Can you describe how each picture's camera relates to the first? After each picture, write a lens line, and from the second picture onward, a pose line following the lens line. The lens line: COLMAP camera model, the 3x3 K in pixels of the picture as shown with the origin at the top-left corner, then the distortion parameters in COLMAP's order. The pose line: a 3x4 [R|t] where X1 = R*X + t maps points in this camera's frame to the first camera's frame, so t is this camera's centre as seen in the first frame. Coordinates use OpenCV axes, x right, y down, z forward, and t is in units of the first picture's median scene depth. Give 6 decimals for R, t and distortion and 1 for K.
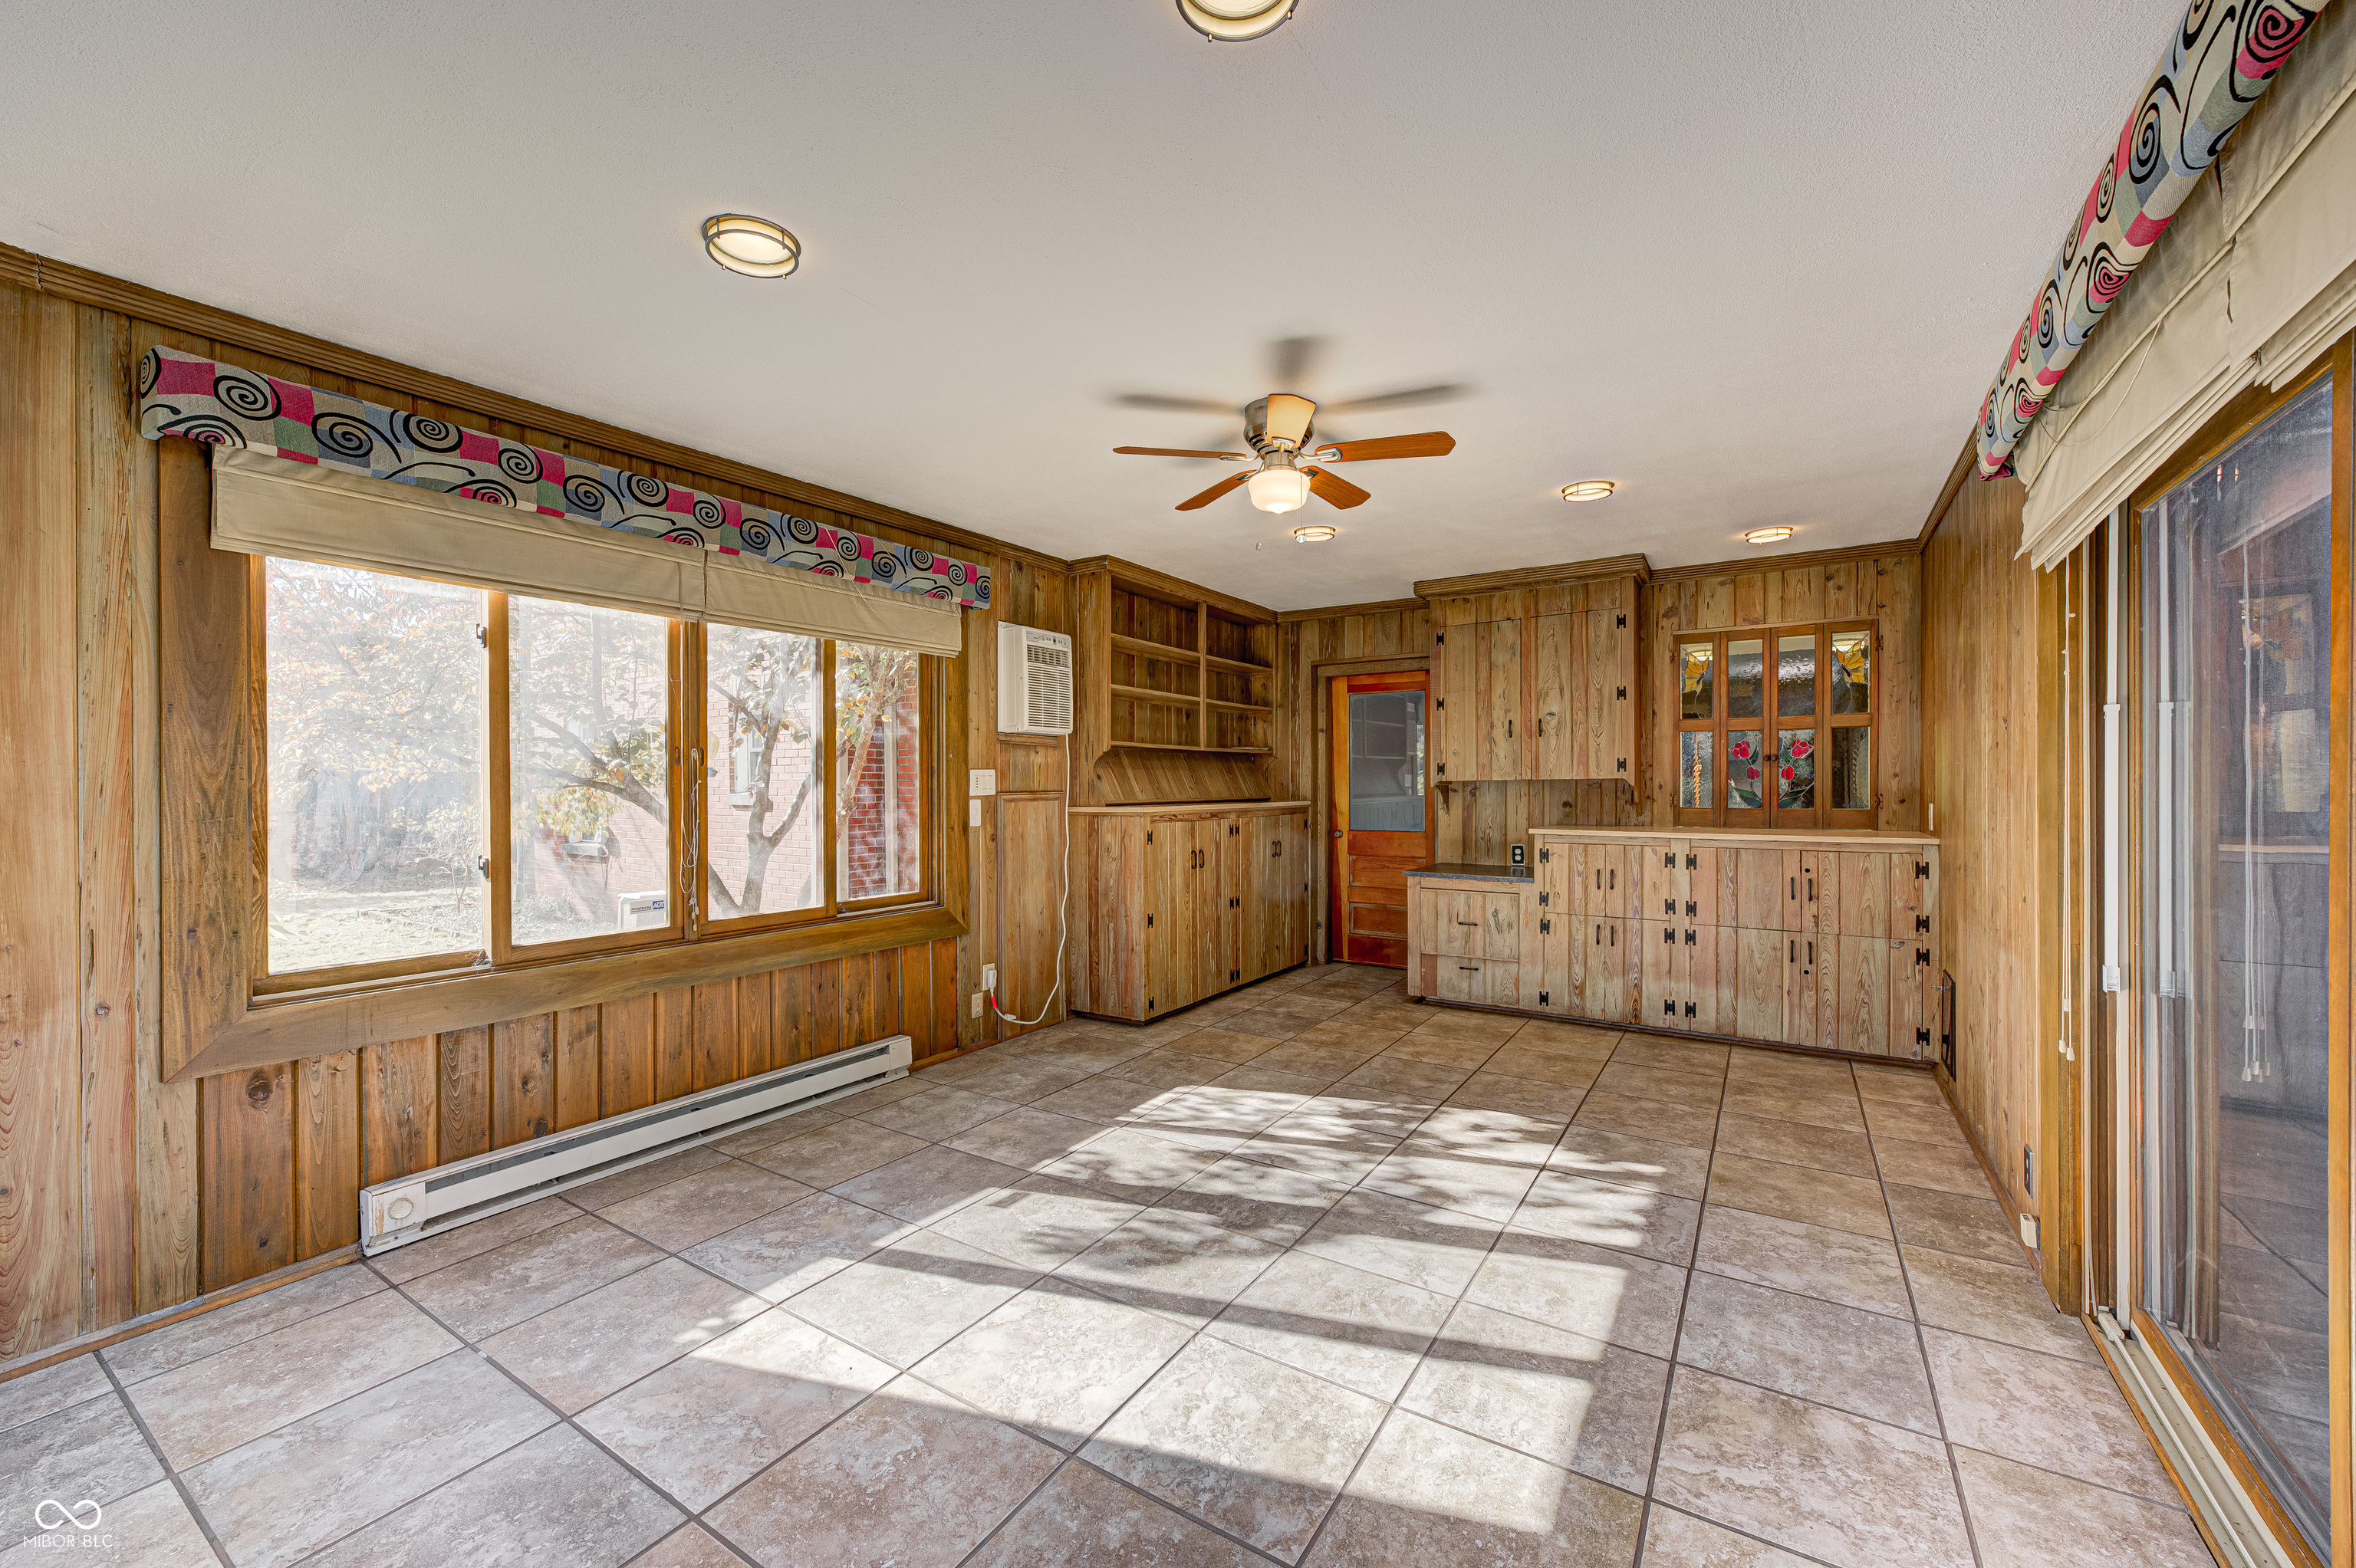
lens RADIAL K [[922.7, 0, 1182.9], [0, 922.7, 792.1], [0, 0, 1]] dist [-0.003369, 0.000758]
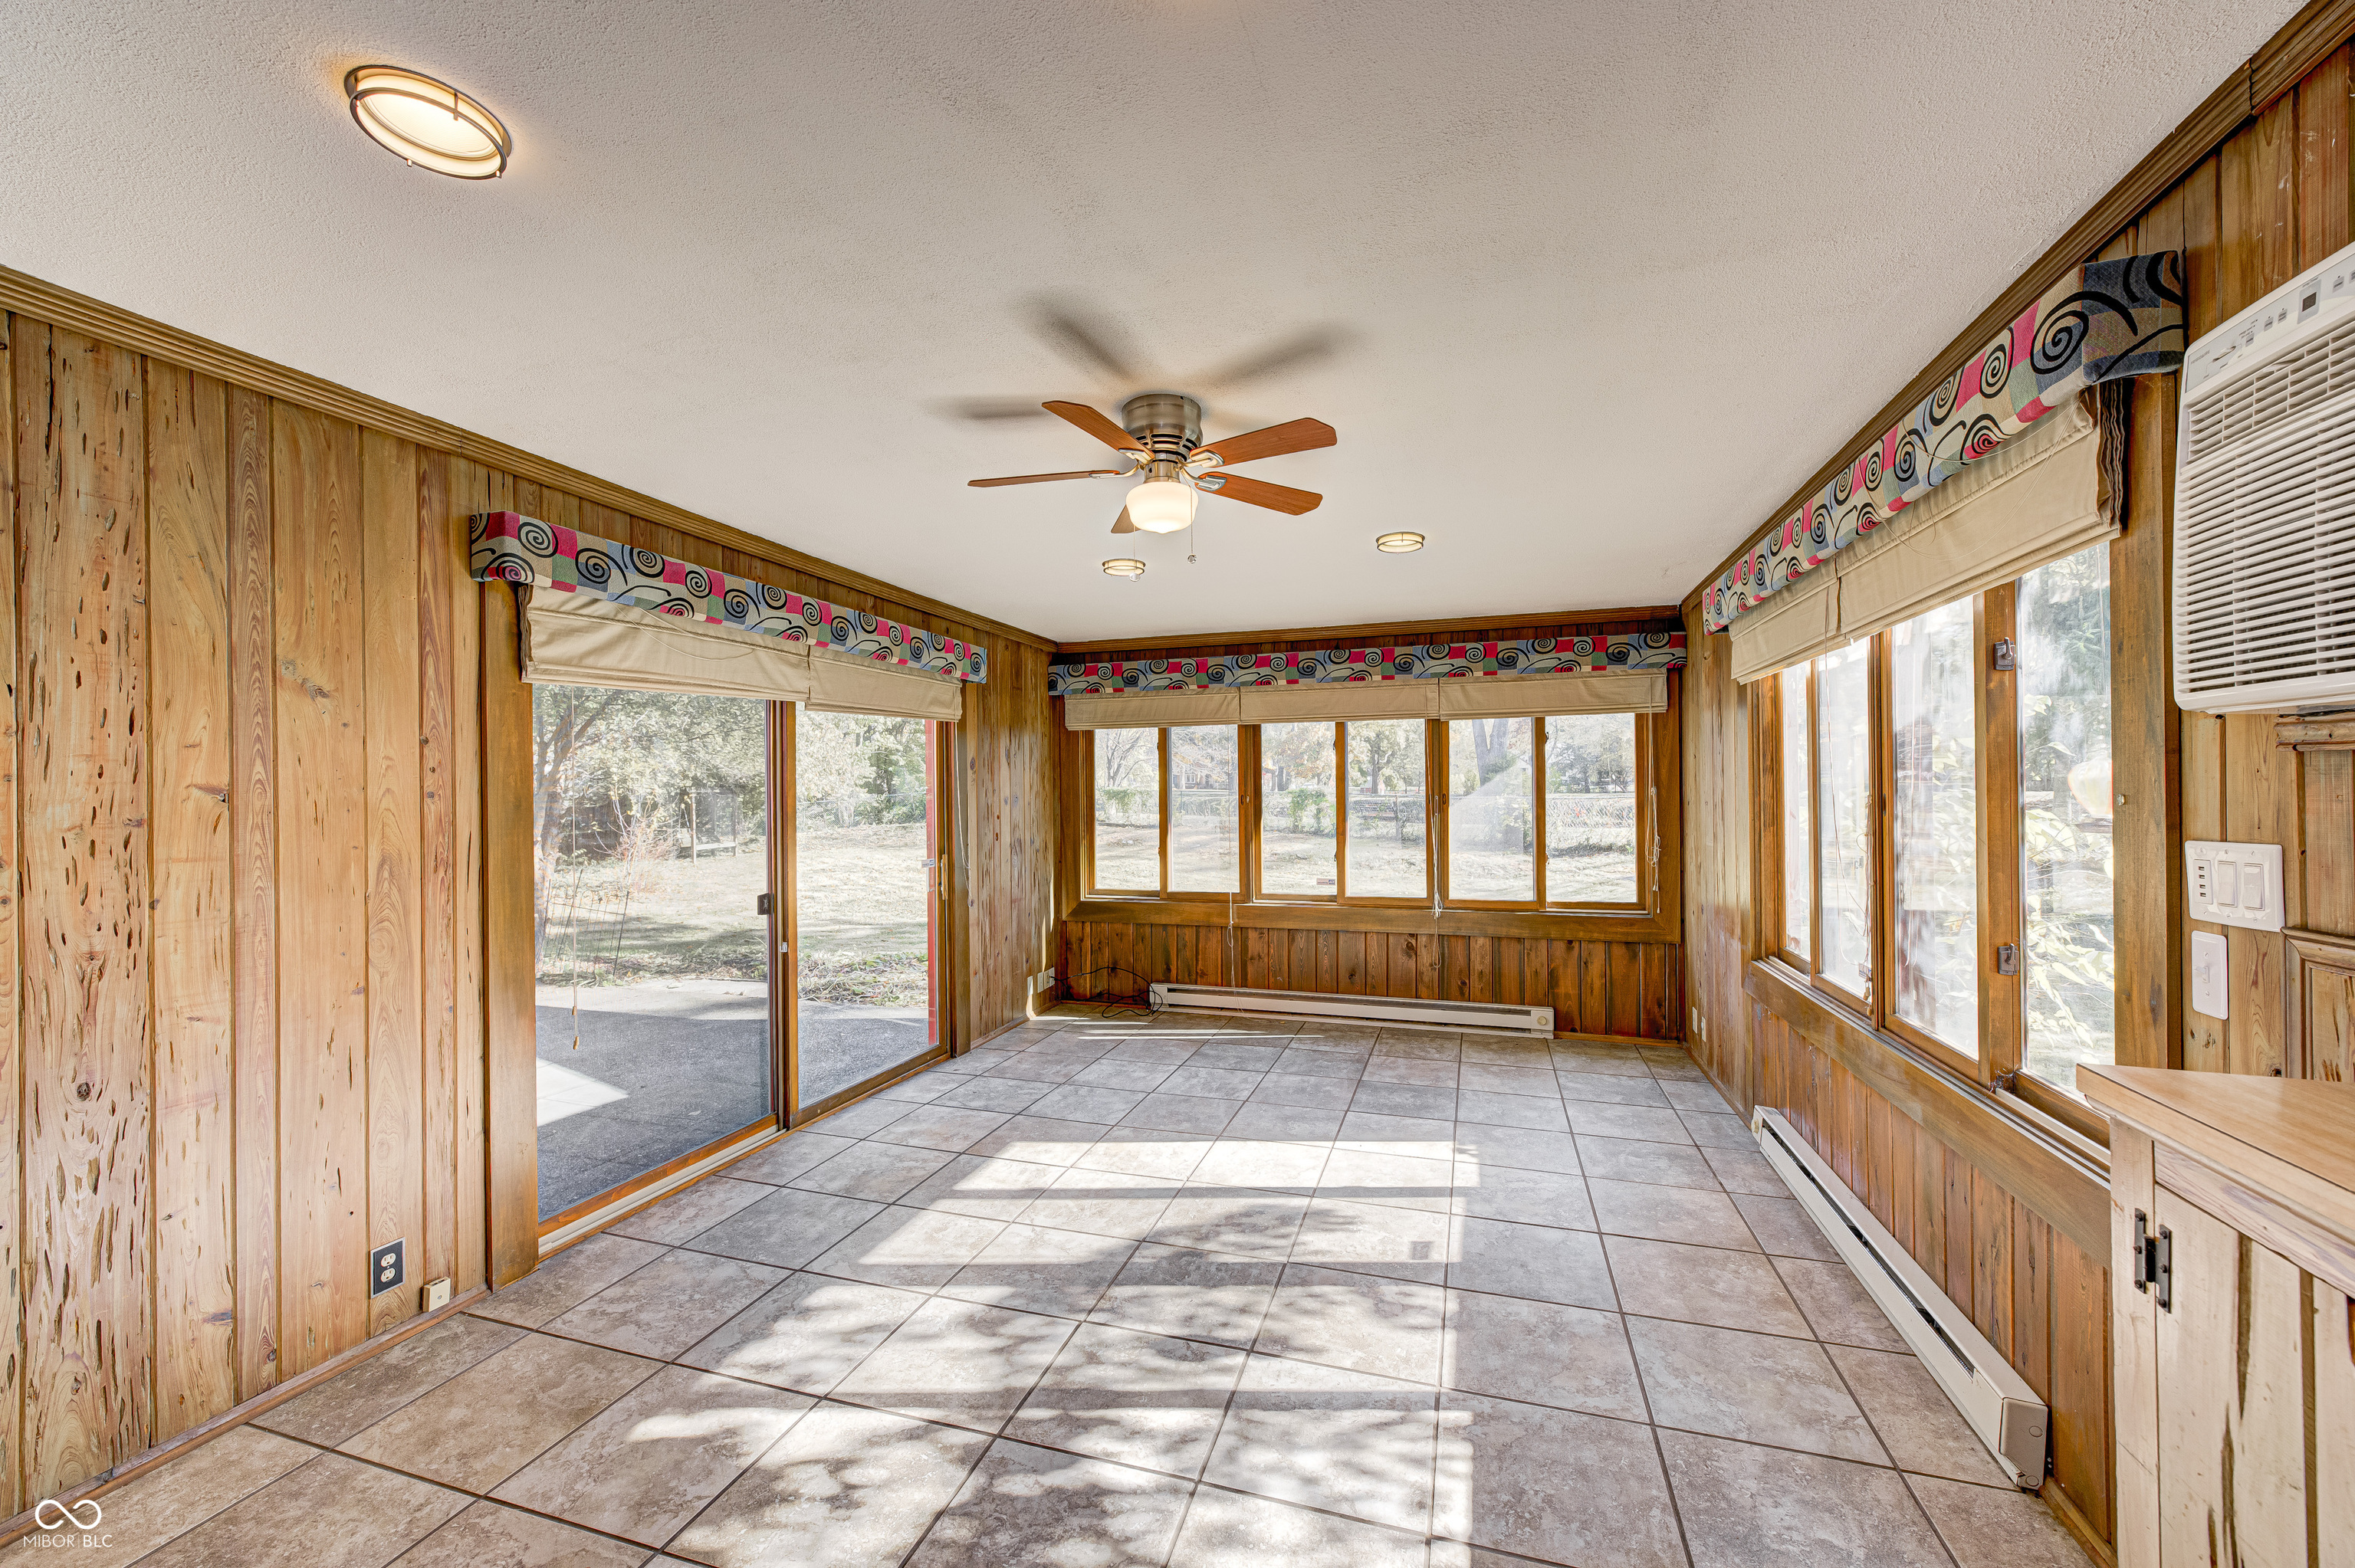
lens RADIAL K [[922.3, 0, 1188.8], [0, 922.3, 782.1], [0, 0, 1]] dist [-0.003369, 0.000758]
pose [[-0.964056, 0.009862, -0.265517, 0.325605], [0.010678, 0.999942, -0.001631, -0.075065], [0.265485, -0.004407, -0.964105, 1.927352]]
